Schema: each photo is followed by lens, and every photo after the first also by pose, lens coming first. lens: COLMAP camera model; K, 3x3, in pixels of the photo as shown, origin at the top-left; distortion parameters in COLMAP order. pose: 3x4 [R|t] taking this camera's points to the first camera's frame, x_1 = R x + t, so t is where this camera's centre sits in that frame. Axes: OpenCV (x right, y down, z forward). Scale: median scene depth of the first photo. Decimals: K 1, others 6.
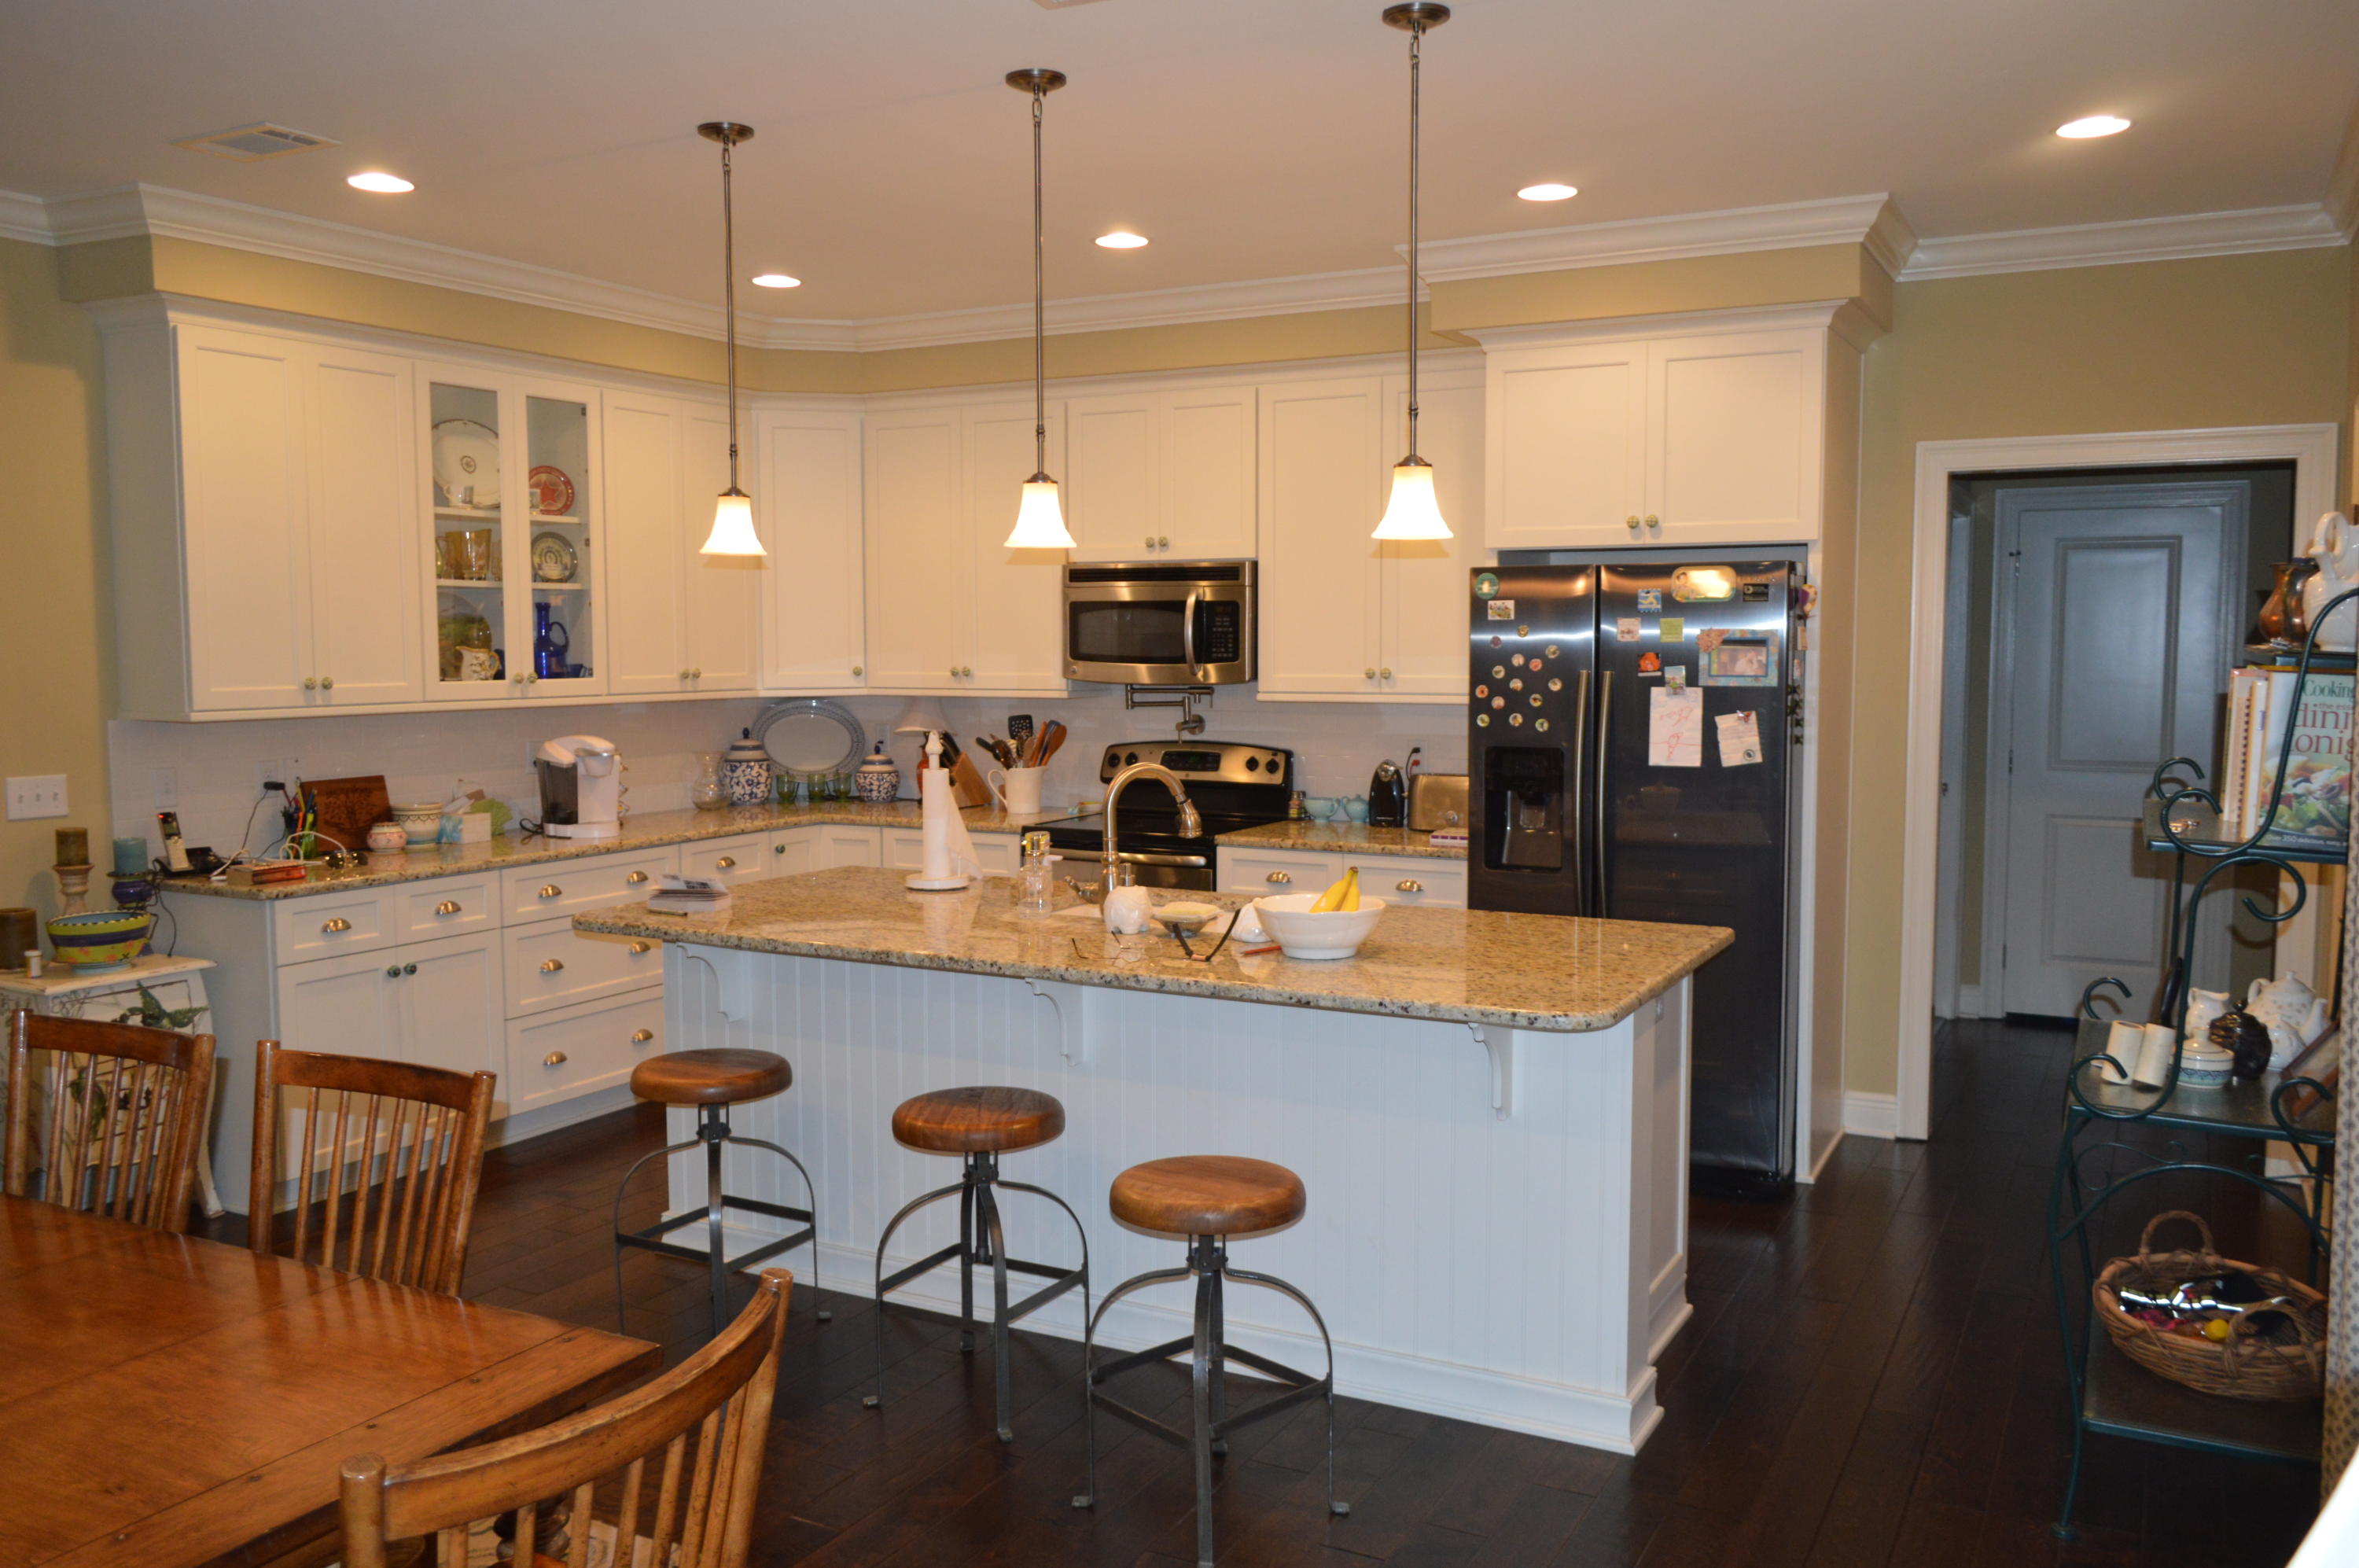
lens RADIAL K [[1854.0, 0, 1185.5], [0, 1854.0, 787.5], [0, 0, 1]] dist [-0.019395, 0.007364]
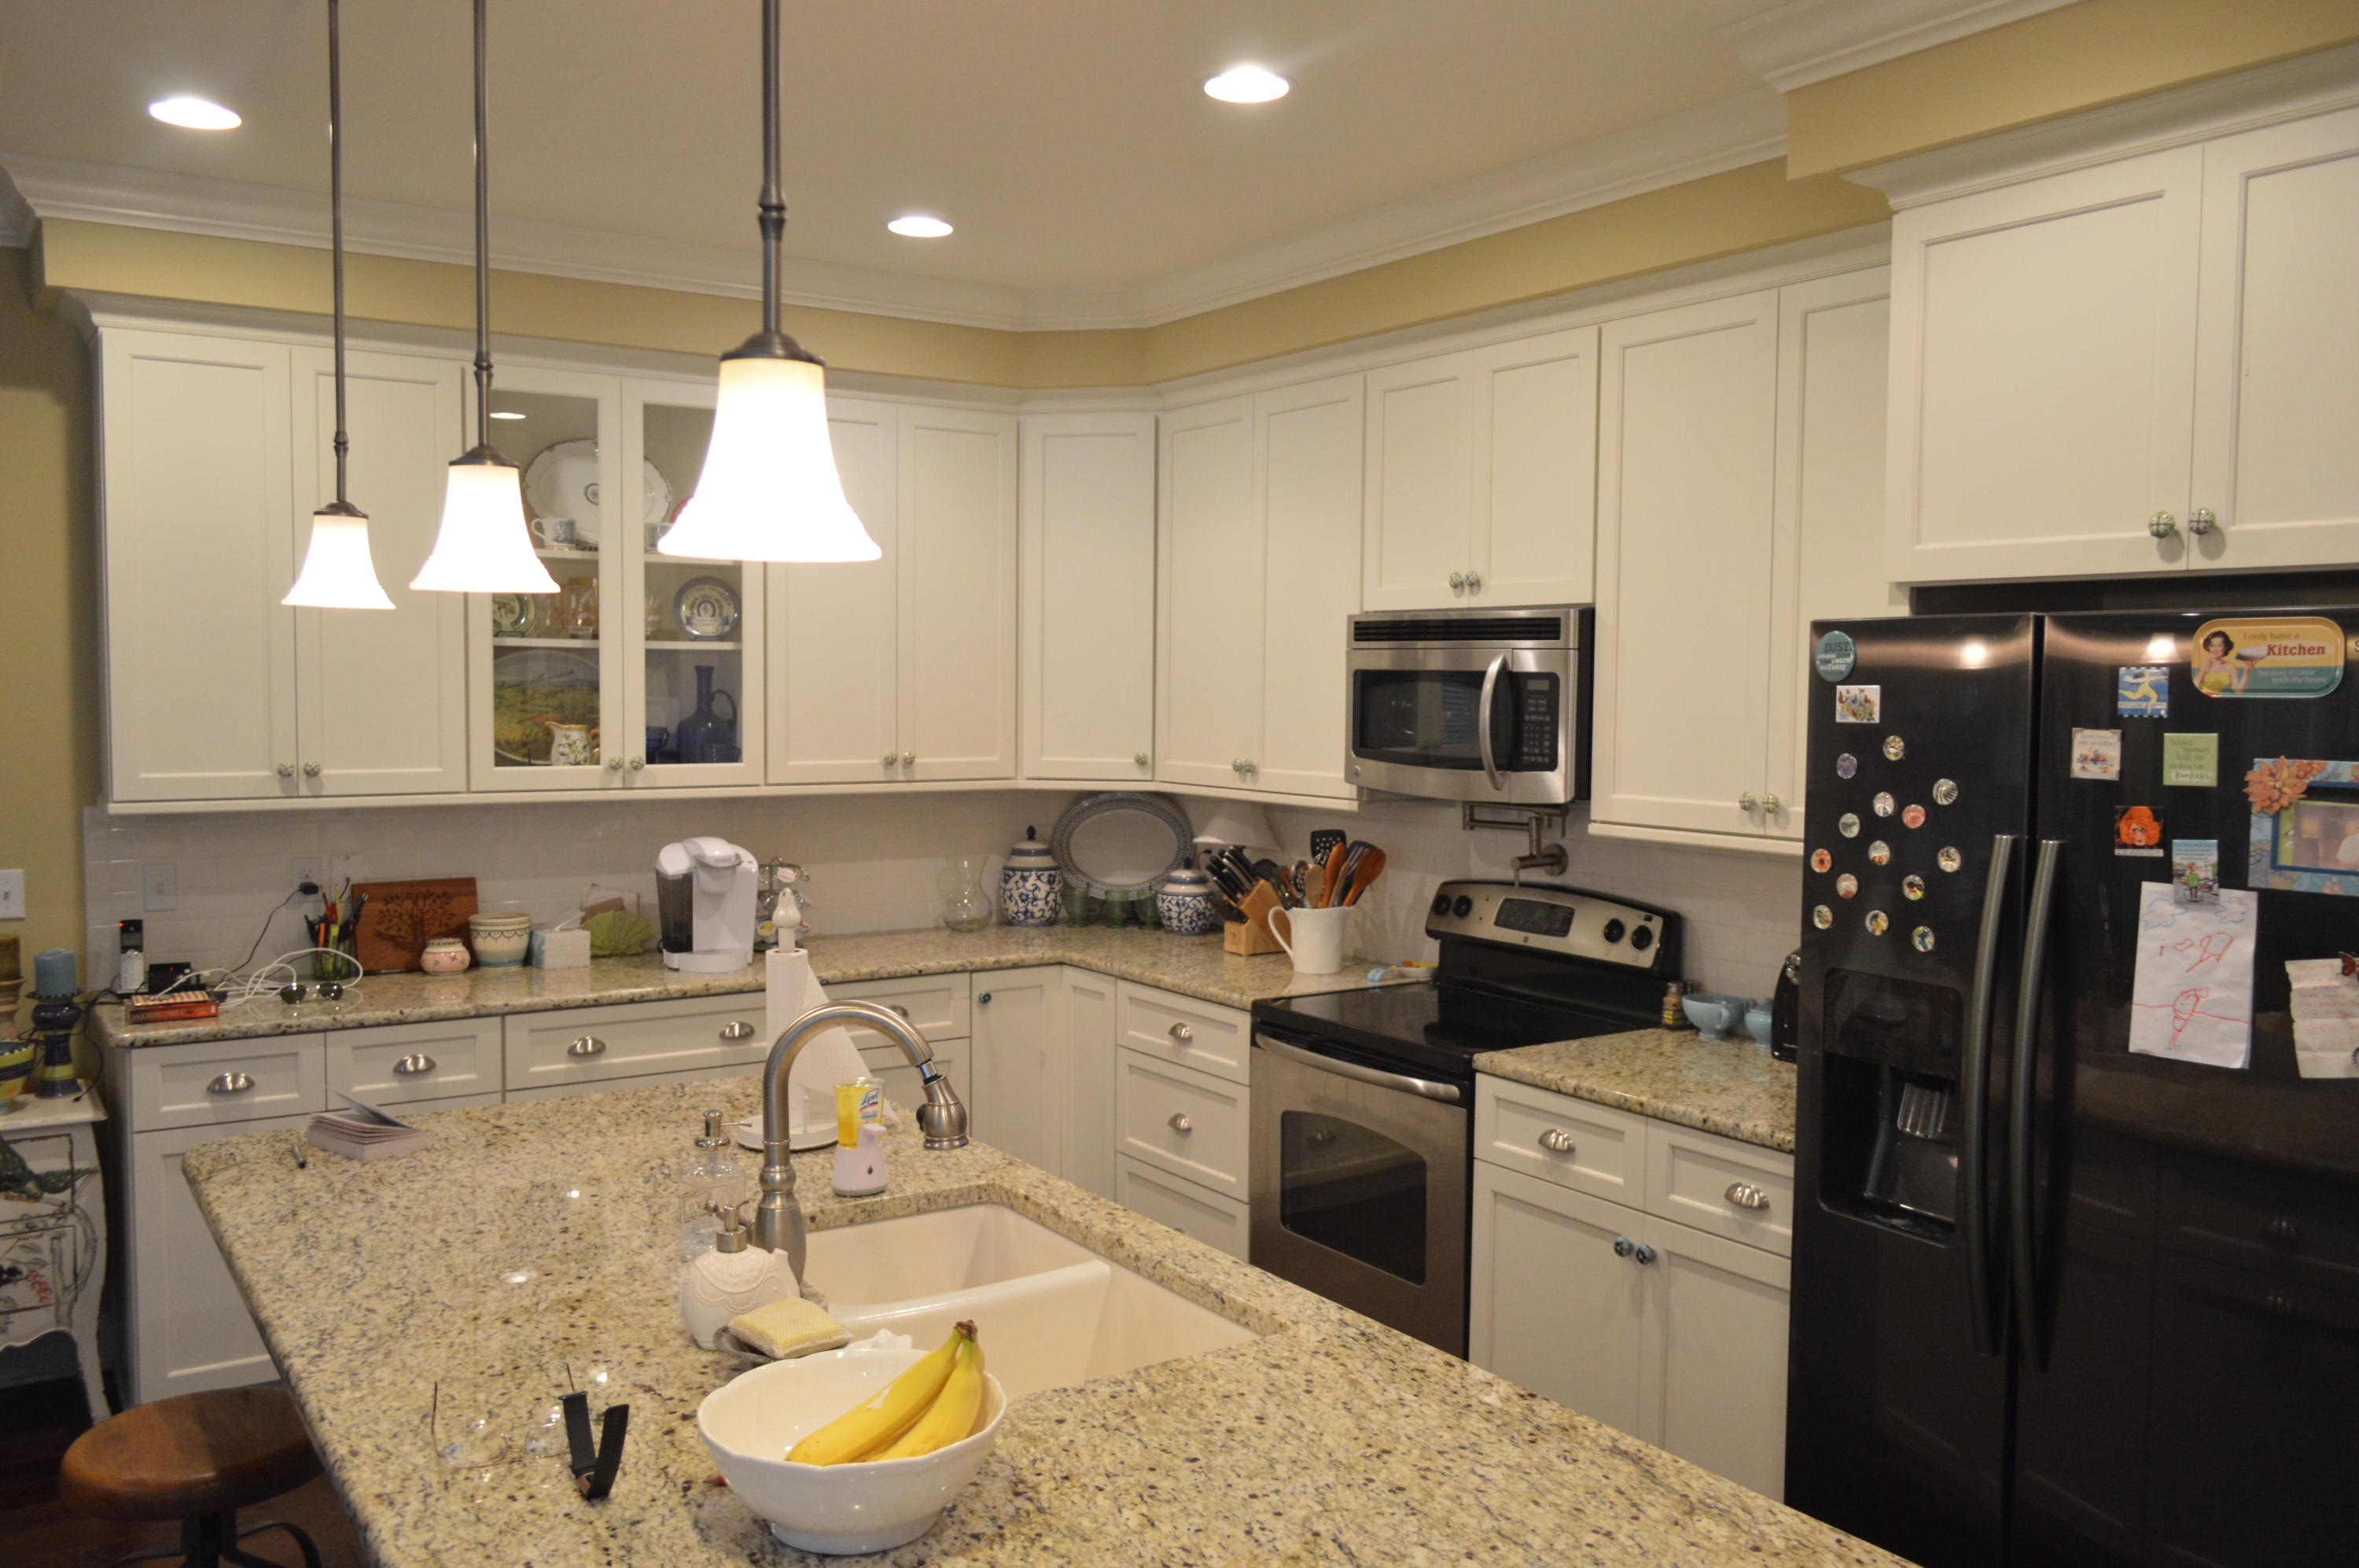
lens RADIAL K [[1854.0, 0, 1177.5], [0, 1854.0, 787.2], [0, 0, 1]] dist [-0.019395, 0.007364]
pose [[0.887946, 0.038037, -0.458373, 0.212378], [-0.049363, 0.998700, -0.012748, -0.051244], [0.457292, 0.033946, 0.888669, 0.415088]]
